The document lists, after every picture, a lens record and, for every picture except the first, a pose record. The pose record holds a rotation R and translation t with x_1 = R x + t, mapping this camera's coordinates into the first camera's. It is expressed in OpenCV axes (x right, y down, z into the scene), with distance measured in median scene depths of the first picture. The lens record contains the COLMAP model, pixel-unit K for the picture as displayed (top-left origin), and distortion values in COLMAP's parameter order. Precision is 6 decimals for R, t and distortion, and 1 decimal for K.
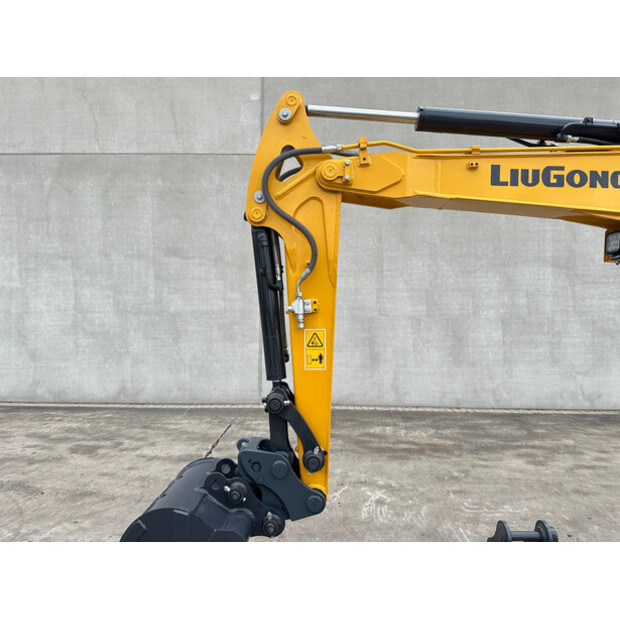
lens RADIAL K [[433.2, 0, 311.6], [0, 433.2, 309.7], [0, 0, 1]] dist [0.053979, -0.066885]
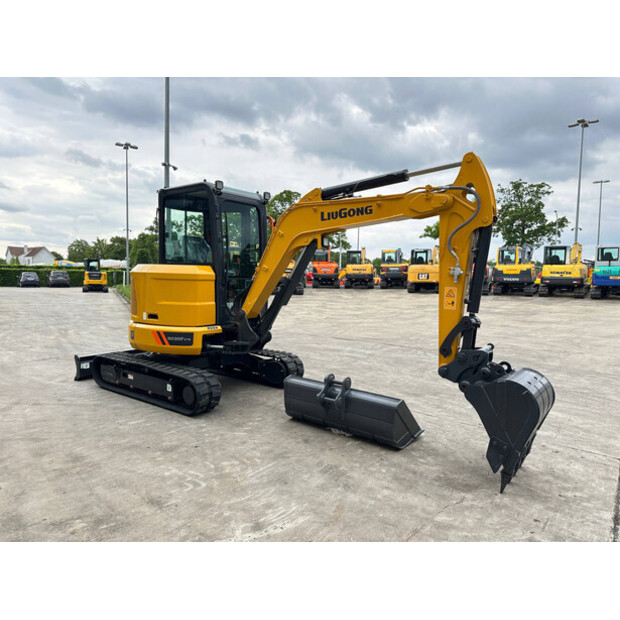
lens RADIAL K [[433.2, 0, 313.8], [0, 433.2, 303.6], [0, 0, 1]] dist [0.053979, -0.066885]
pose [[-0.811796, -0.062426, 0.580595, -0.161377], [-0.034868, 0.997677, 0.058519, 0.010943], [-0.582899, 0.027261, -0.812087, 0.770592]]
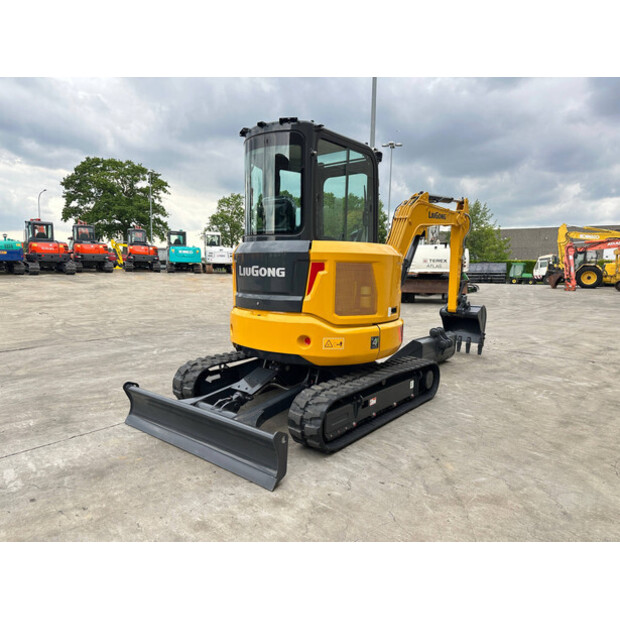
lens RADIAL K [[433.2, 0, 306.9], [0, 433.2, 307.5], [0, 0, 1]] dist [0.053979, -0.066885]
pose [[-0.611792, 0.054364, -0.789148, 0.968232], [-0.016364, 0.996552, 0.081339, 0.034750], [0.790849, 0.062676, -0.608793, 0.601535]]
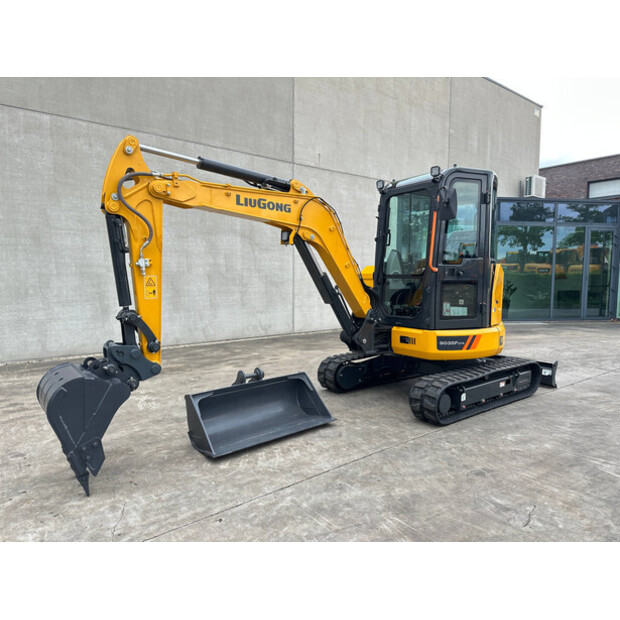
lens RADIAL K [[433.2, 0, 310.3], [0, 433.2, 309.6], [0, 0, 1]] dist [0.053979, -0.066885]
pose [[0.771024, -0.056656, 0.634280, -0.164266], [-0.002839, 0.995719, 0.092392, 0.004062], [-0.636799, -0.073037, 0.767563, -0.209922]]
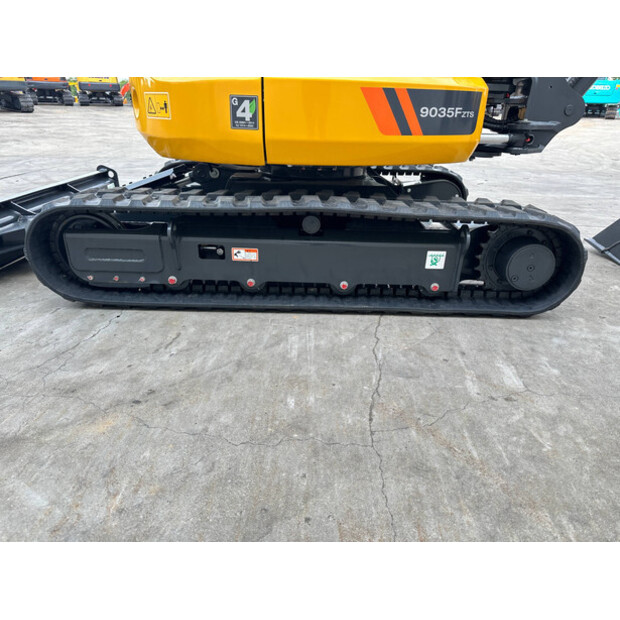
lens RADIAL K [[433.2, 0, 316.0], [0, 433.2, 315.8], [0, 0, 1]] dist [0.053979, -0.066885]
pose [[-0.999099, -0.025753, -0.033747, 0.479875], [-0.037367, 0.910740, 0.411286, 0.119036], [0.020143, 0.412177, -0.910881, 0.589402]]
